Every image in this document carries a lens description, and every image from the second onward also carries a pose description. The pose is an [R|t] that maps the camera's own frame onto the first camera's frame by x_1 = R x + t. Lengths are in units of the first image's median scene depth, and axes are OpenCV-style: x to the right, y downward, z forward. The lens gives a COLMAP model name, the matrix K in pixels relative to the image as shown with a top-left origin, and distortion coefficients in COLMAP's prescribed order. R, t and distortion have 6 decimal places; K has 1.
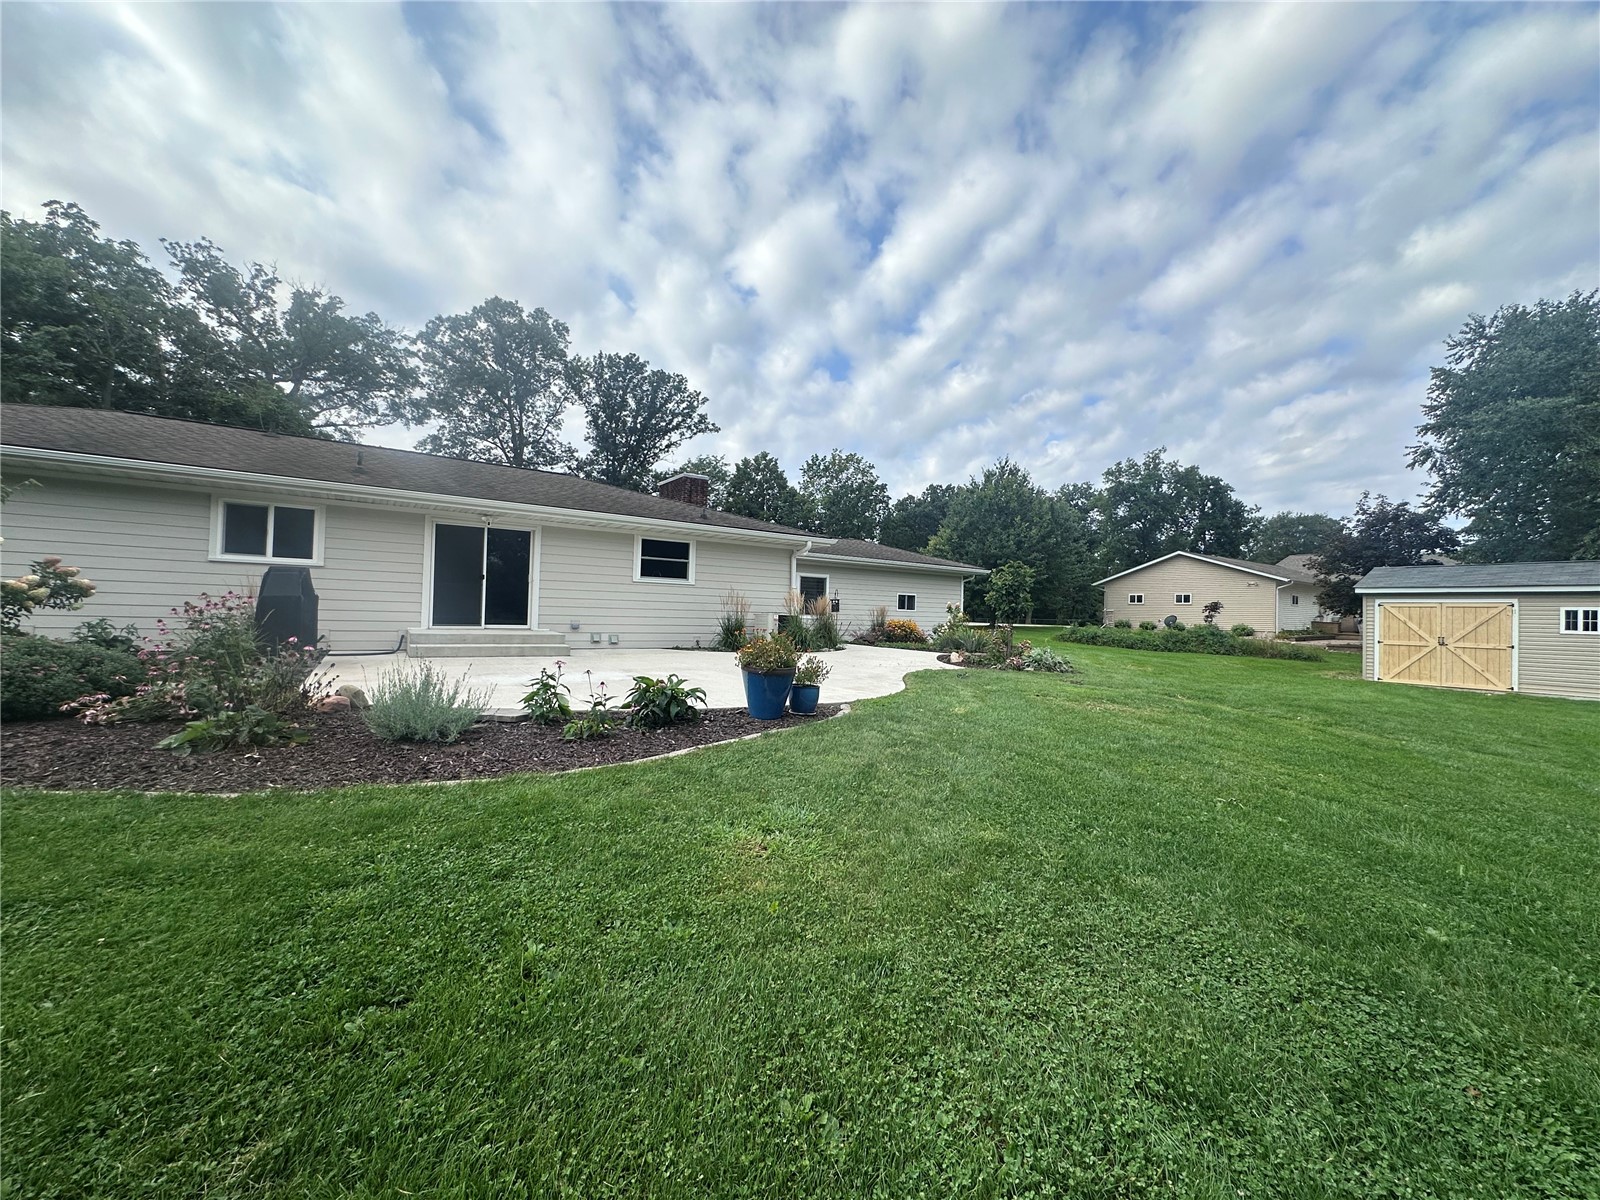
lens RADIAL K [[644.1, 0, 800.0], [0, 644.1, 600.0], [0, 0, 1]] dist [0.001756, 0.000122]
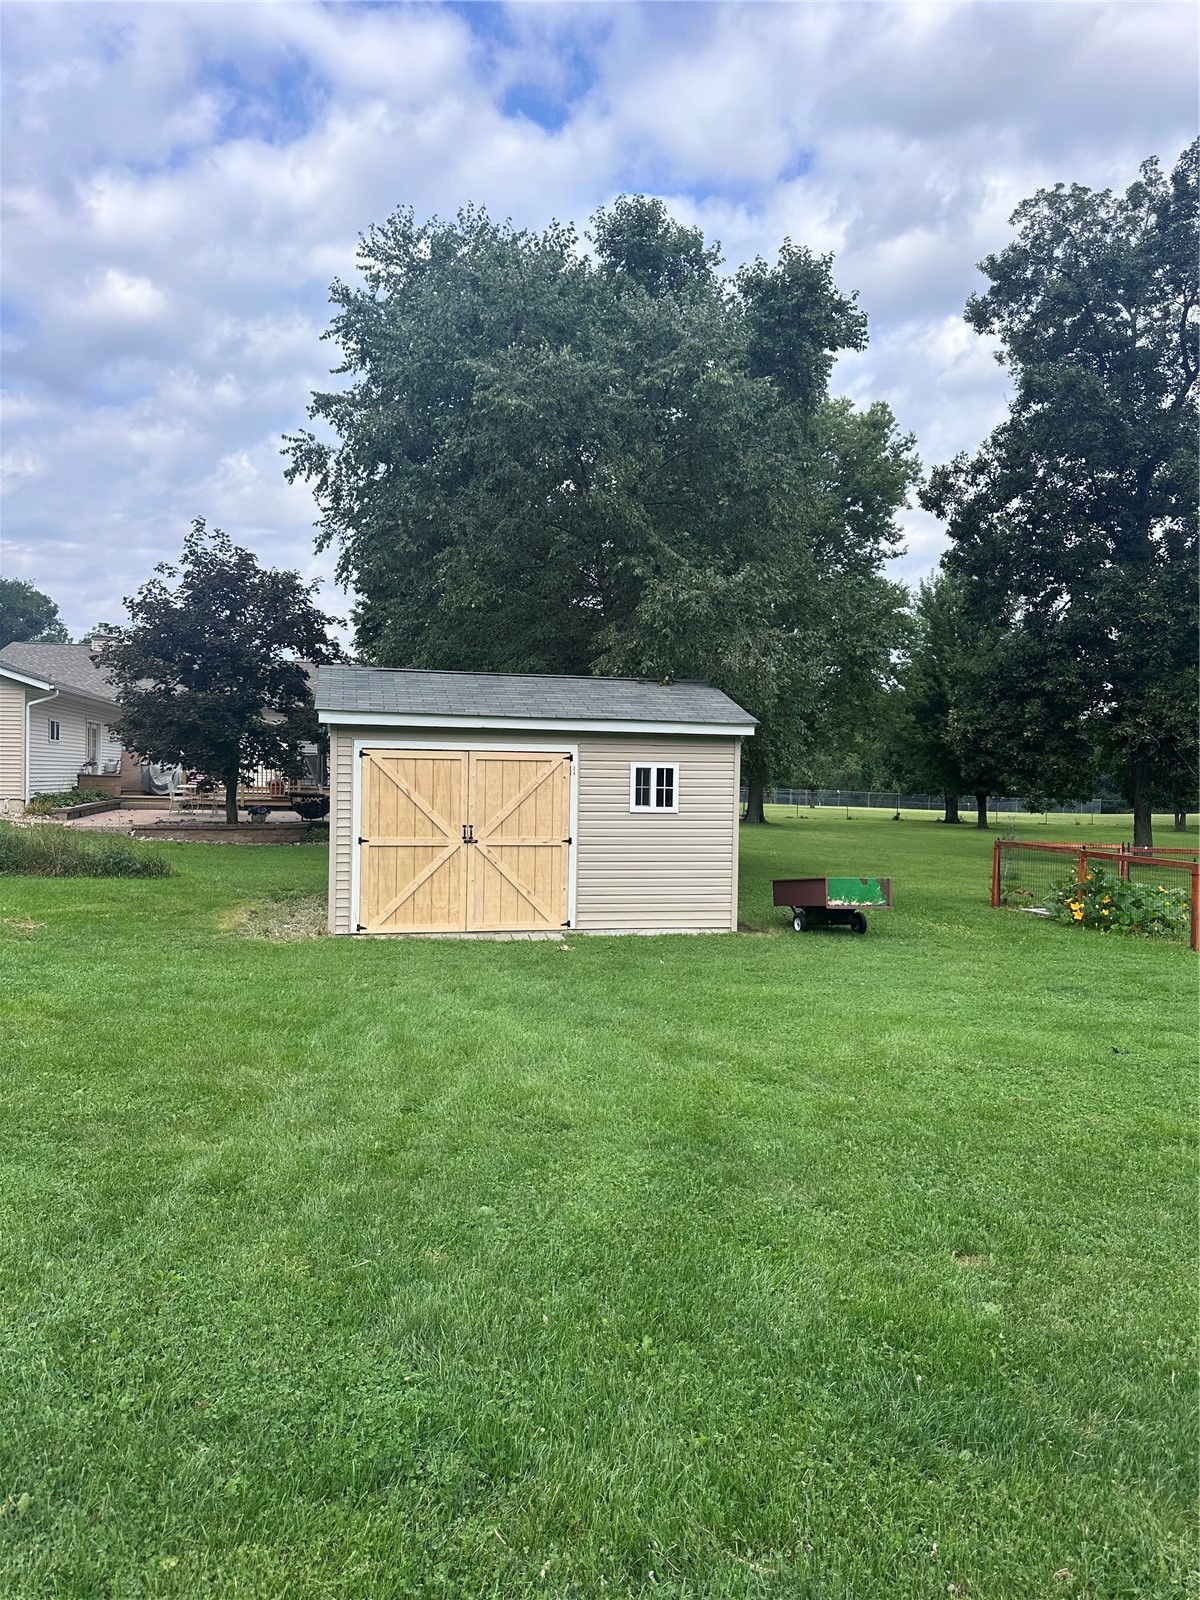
lens RADIAL K [[1141.3, 0, 600.0], [0, 1141.3, 800.0], [0, 0, 1]] dist [0.125853, 0.002034]
pose [[0.403978, -0.037955, 0.913981, 0.284679], [-0.022837, 0.998409, 0.051555, -0.004781], [-0.914484, -0.041700, 0.402468, 0.581722]]
